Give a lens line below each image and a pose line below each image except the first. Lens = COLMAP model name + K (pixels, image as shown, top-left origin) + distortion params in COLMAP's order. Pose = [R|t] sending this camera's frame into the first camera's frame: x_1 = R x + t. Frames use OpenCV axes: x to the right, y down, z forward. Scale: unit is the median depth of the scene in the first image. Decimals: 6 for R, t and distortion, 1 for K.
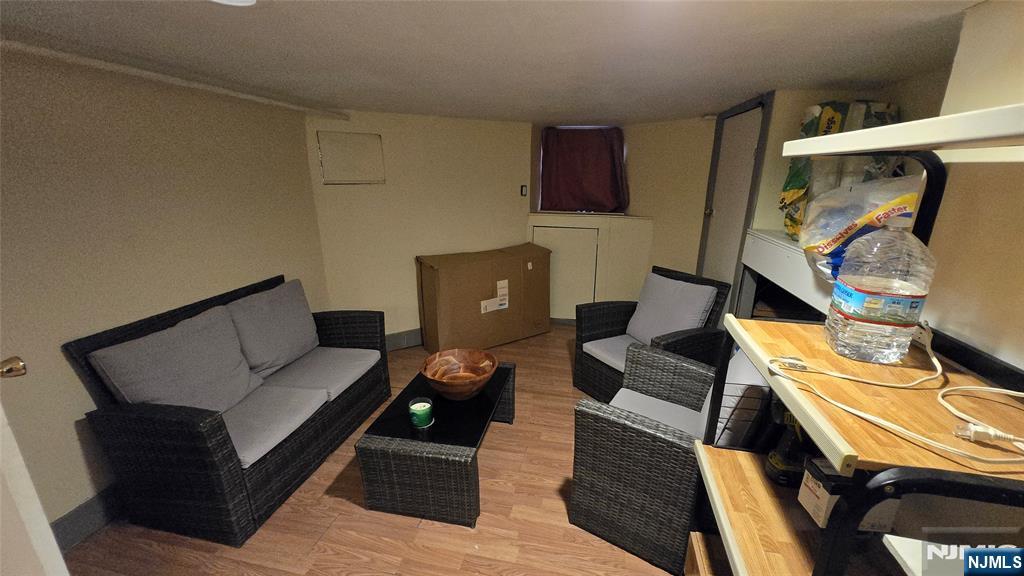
lens RADIAL K [[405.5, 0, 517.9], [0, 405.5, 296.8], [0, 0, 1]] dist [0.000144, 0.000105]
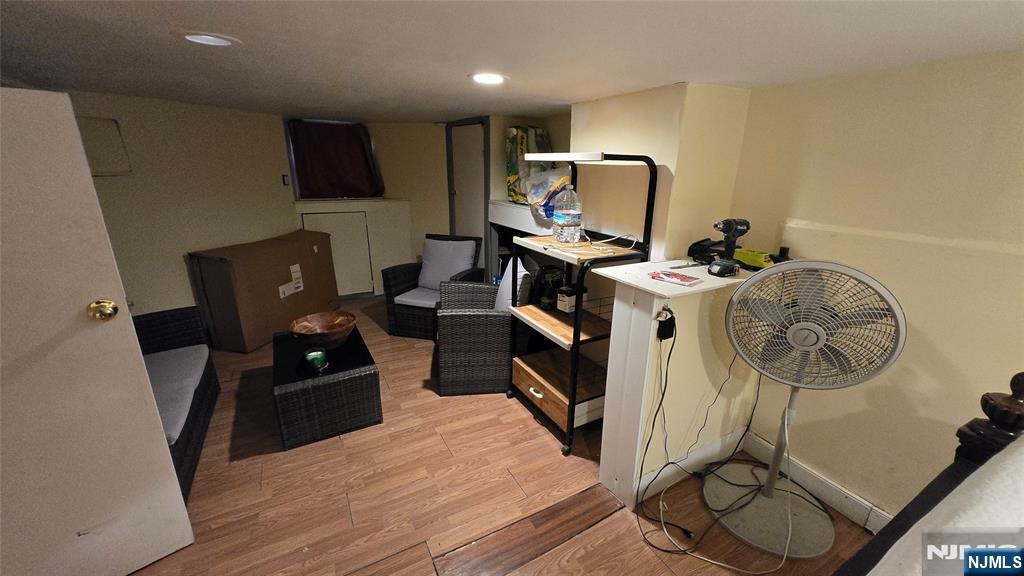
lens RADIAL K [[405.5, 0, 517.9], [0, 405.5, 296.8], [0, 0, 1]] dist [0.000144, 0.000105]
pose [[0.759821, -0.200931, 0.618303, -0.431596], [0.183383, 0.978663, 0.092681, 0.082684], [-0.623732, 0.042966, 0.780456, -0.323213]]
